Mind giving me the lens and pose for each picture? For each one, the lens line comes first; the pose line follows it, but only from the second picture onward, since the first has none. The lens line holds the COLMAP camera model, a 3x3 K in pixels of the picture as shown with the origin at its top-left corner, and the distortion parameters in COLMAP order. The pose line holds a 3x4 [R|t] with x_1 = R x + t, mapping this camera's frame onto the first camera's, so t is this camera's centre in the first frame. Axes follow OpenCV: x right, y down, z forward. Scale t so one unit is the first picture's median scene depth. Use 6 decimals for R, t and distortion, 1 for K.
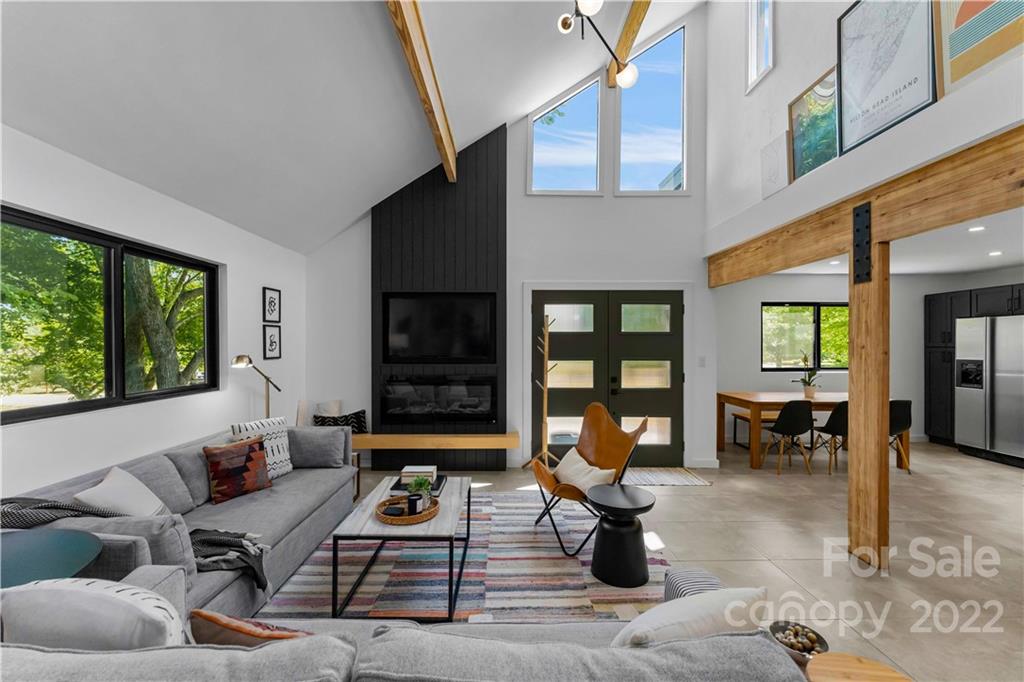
lens RADIAL K [[422.6, 0, 508.5], [0, 422.6, 338.7], [0, 0, 1]] dist [-0.009393, 0.001879]
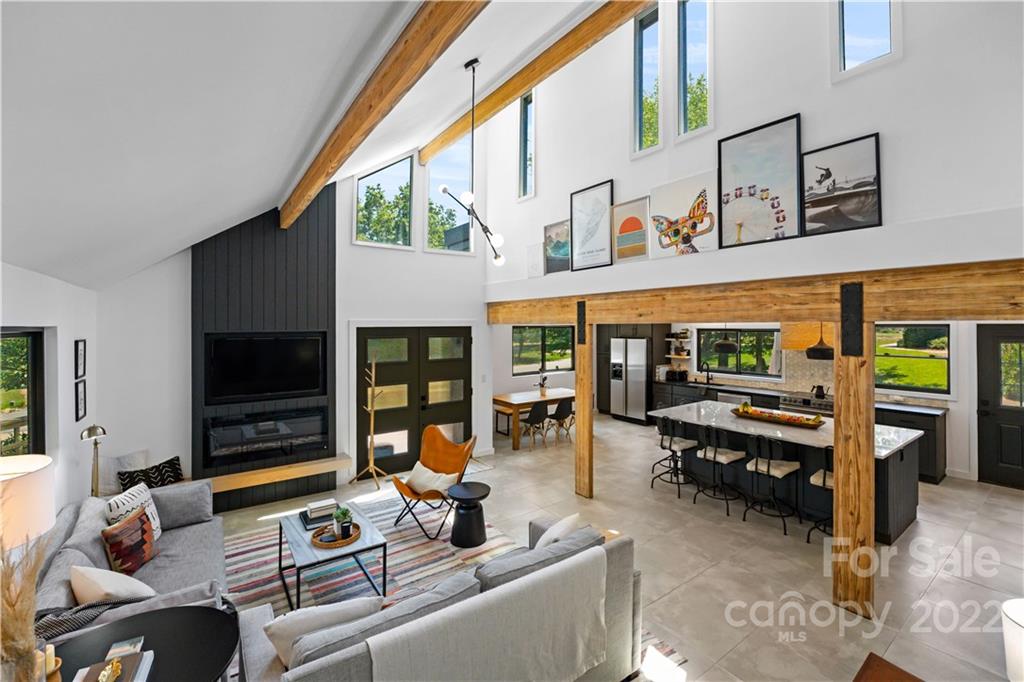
lens RADIAL K [[437.0, 0, 514.3], [0, 437.0, 317.3], [0, 0, 1]] dist [-0.028504, -0.000272]
pose [[0.815657, 0.003784, 0.578524, -0.377676], [0.000060, 0.999978, -0.006625, -0.181042], [-0.578536, 0.005438, 0.815638, -0.290147]]
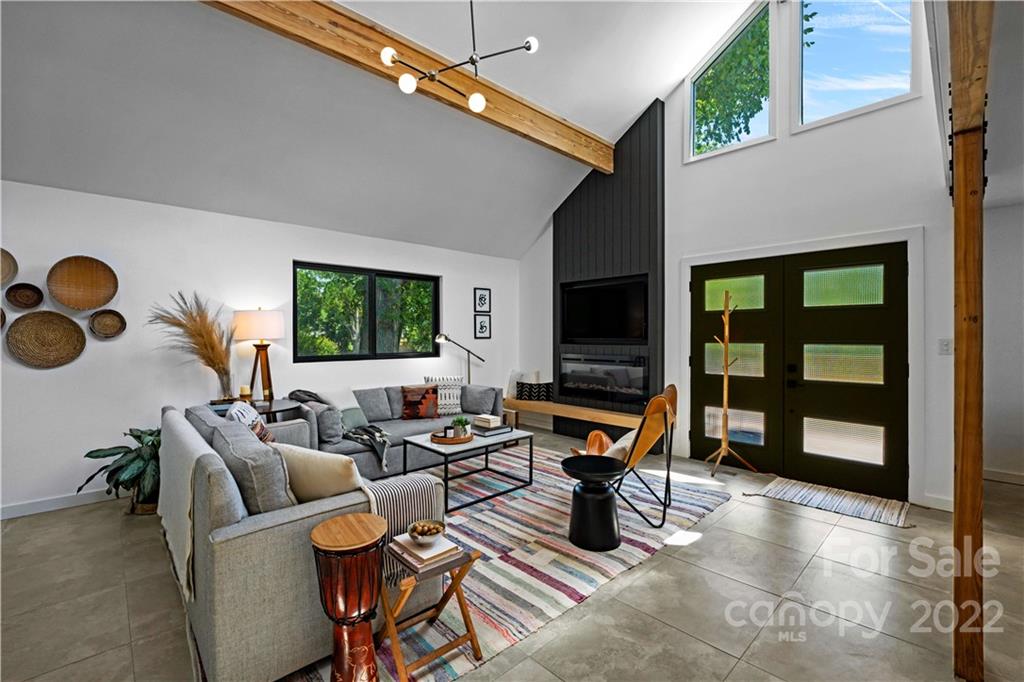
lens RADIAL K [[438.7, 0, 514.5], [0, 438.7, 334.5], [0, 0, 1]] dist [-0.002074, -0.000195]
pose [[0.684638, -0.002890, -0.728877, 0.660186], [0.012552, 0.999891, 0.007825, 0.028691], [0.728775, -0.014507, 0.684600, 0.088323]]
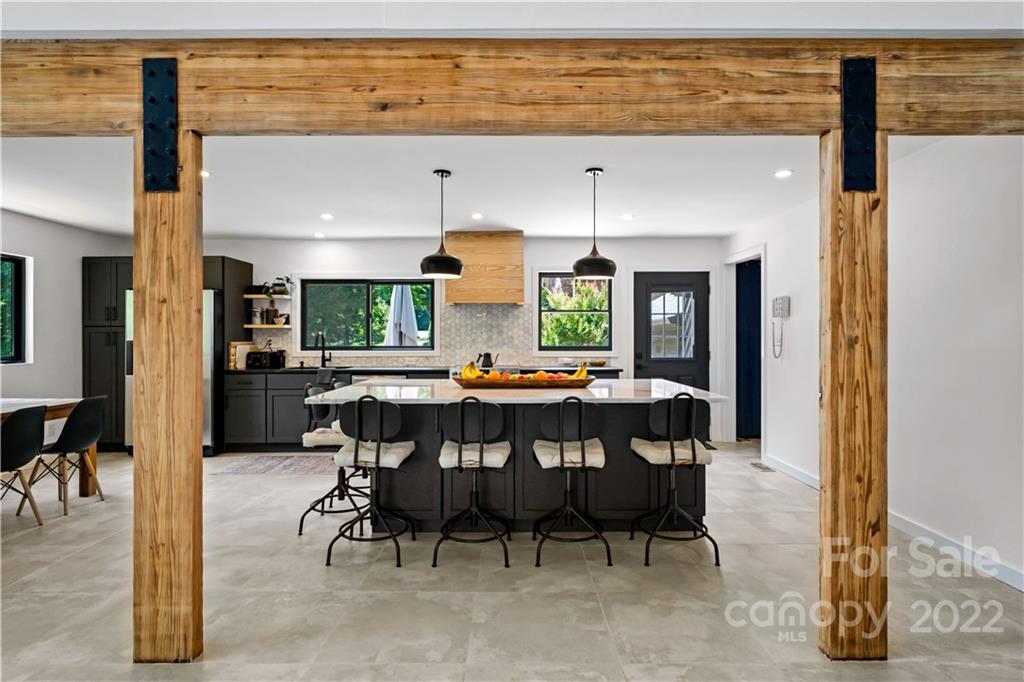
lens RADIAL K [[542.3, 0, 510.5], [0, 542.3, 341.5], [0, 0, 1]] dist [-0.003400, 0.000289]
pose [[0.008206, -0.009802, 0.999918, 0.066194], [-0.008567, 0.999915, 0.009873, 0.049054], [-0.999930, -0.008647, 0.008121, 0.383671]]
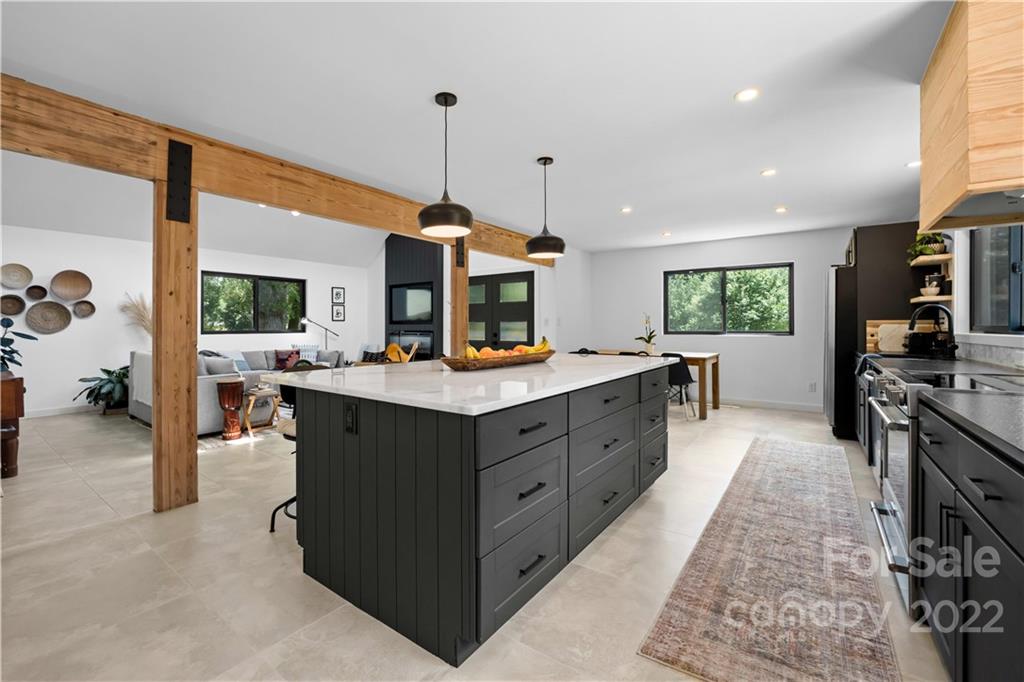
lens RADIAL K [[422.6, 0, 501.9], [0, 422.6, 320.9], [0, 0, 1]] dist [-0.009393, 0.001879]
pose [[0.801519, -0.009069, -0.597900, 1.546868], [0.011013, 0.999939, -0.000404, 0.065196], [0.597867, -0.006260, 0.801571, -0.227618]]
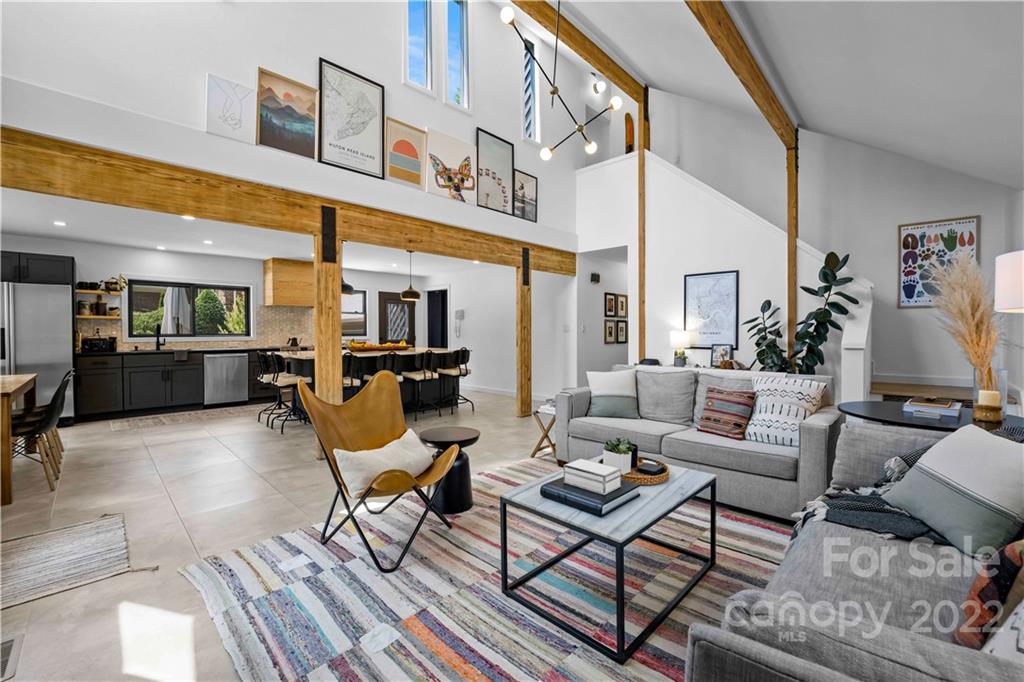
lens RADIAL K [[422.6, 0, 517.3], [0, 422.6, 332.2], [0, 0, 1]] dist [-0.009393, 0.001879]
pose [[-0.715501, -0.001209, 0.698610, -0.454612], [-0.006776, 0.999963, -0.005210, 0.078951], [-0.698579, -0.008462, -0.715483, 1.195813]]
